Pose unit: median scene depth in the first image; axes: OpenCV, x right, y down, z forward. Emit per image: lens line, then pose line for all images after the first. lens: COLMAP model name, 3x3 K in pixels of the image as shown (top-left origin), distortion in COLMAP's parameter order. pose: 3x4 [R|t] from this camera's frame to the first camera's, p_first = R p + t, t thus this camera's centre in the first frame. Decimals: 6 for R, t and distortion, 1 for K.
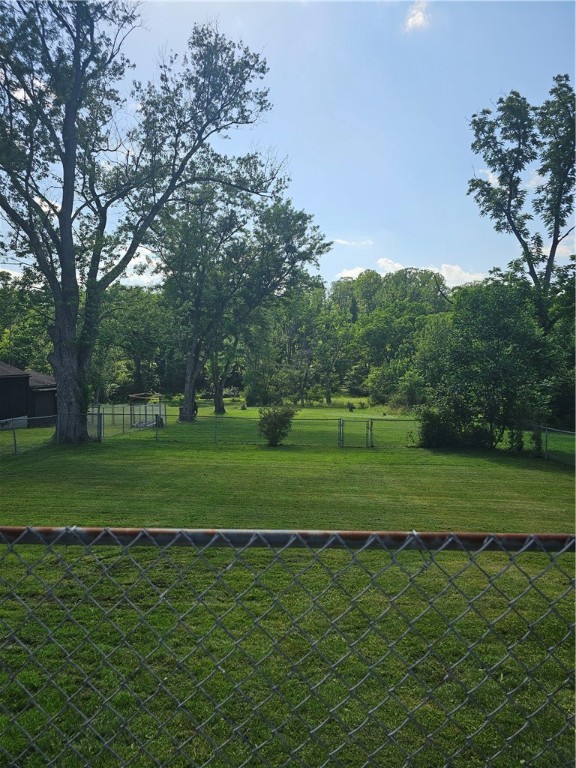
lens RADIAL K [[479.3, 0, 288.0], [0, 479.3, 384.0], [0, 0, 1]] dist [-0.000496, -0.021742]
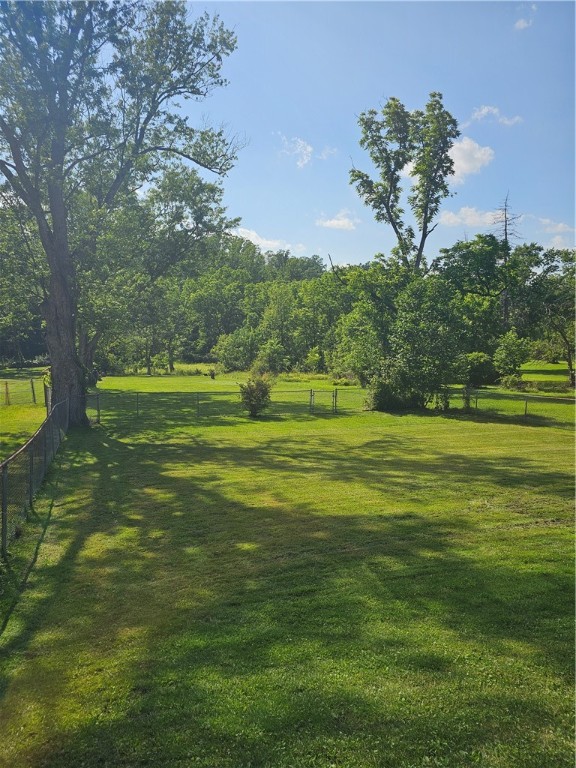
lens RADIAL K [[479.3, 0, 288.0], [0, 479.3, 384.0], [0, 0, 1]] dist [-0.000496, -0.021742]
pose [[0.928902, -0.035072, 0.368661, -0.213807], [0.008351, 0.997236, 0.073827, -0.014712], [-0.370231, -0.065499, 0.926628, -0.016519]]
